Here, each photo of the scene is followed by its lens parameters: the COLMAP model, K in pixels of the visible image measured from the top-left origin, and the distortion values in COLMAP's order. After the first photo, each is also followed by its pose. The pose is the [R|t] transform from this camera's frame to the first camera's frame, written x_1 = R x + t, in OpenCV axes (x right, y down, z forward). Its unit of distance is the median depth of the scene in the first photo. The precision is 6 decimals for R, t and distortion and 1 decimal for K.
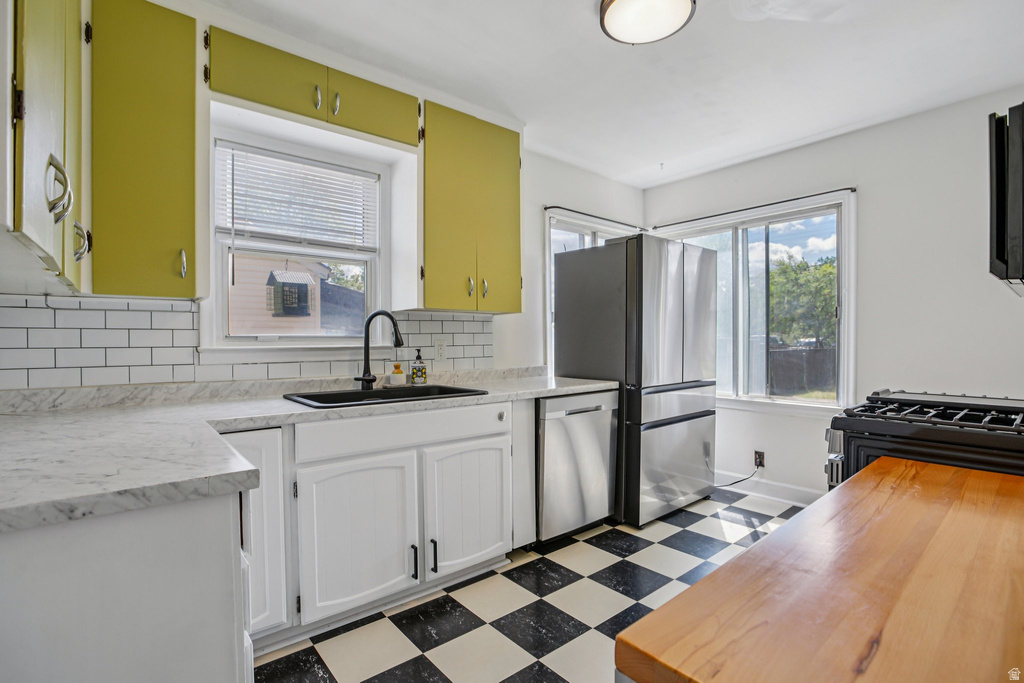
lens RADIAL K [[486.1, 0, 508.6], [0, 486.1, 339.0], [0, 0, 1]] dist [-0.057667, 0.025541]
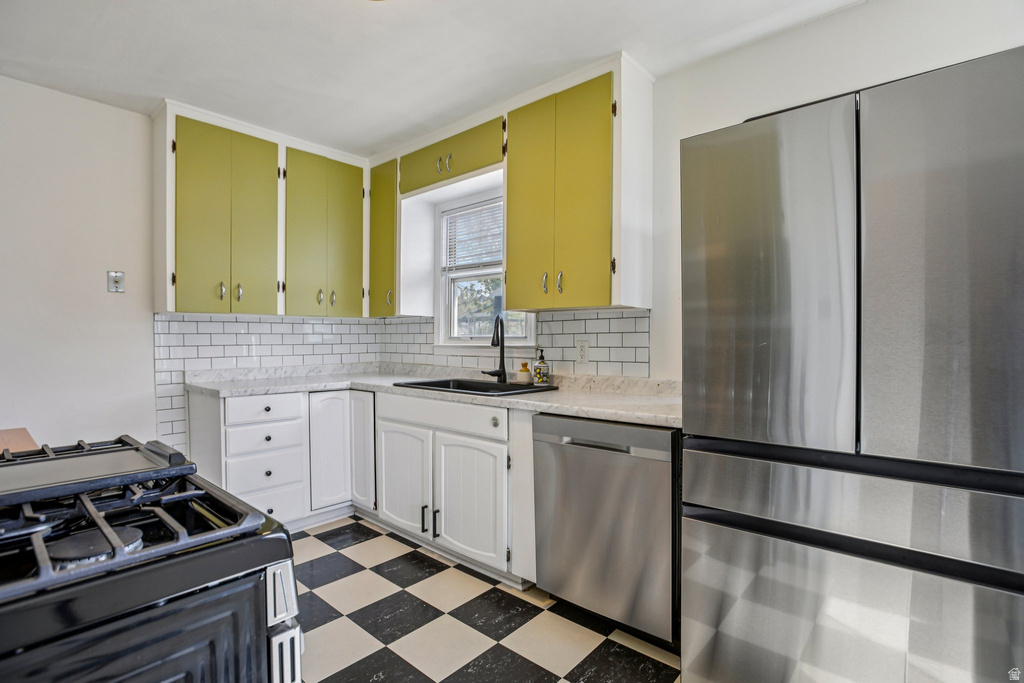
lens RADIAL K [[486.1, 0, 508.6], [0, 486.1, 339.0], [0, 0, 1]] dist [-0.057667, 0.025541]
pose [[0.149926, 0.006450, -0.988676, 0.807639], [0.002289, 0.999974, 0.006871, -0.007976], [0.988695, -0.003293, 0.149907, 0.775871]]
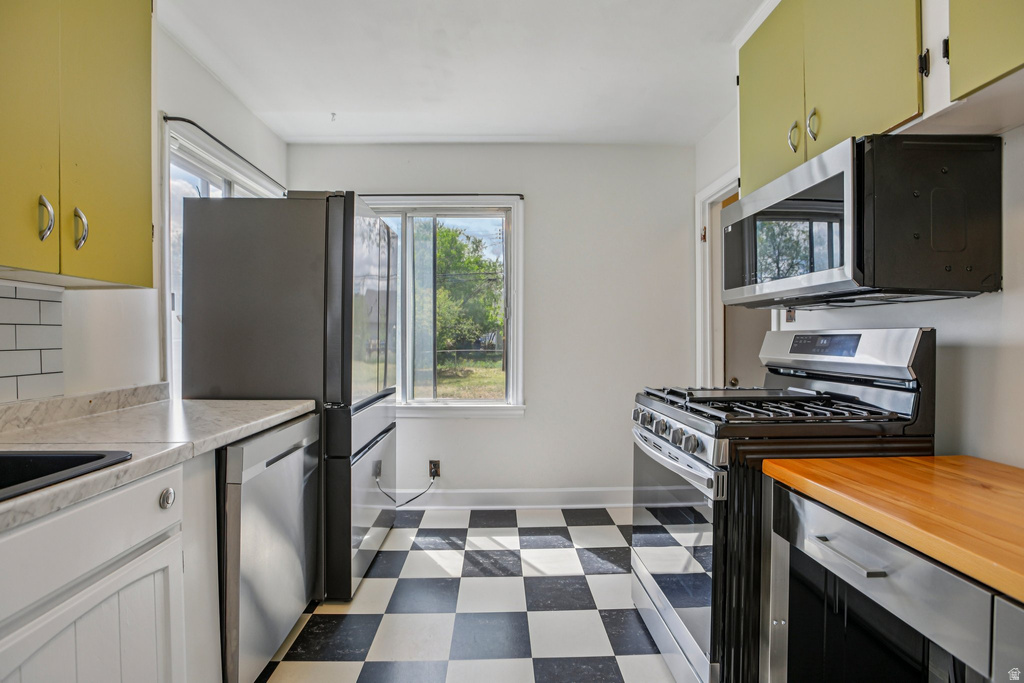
lens RADIAL K [[486.1, 0, 508.6], [0, 486.1, 339.0], [0, 0, 1]] dist [-0.057667, 0.025541]
pose [[0.623209, 0.001437, 0.782054, -0.147614], [-0.002508, 0.999997, 0.000161, 0.000889], [-0.782051, -0.002062, 0.623211, 0.391831]]
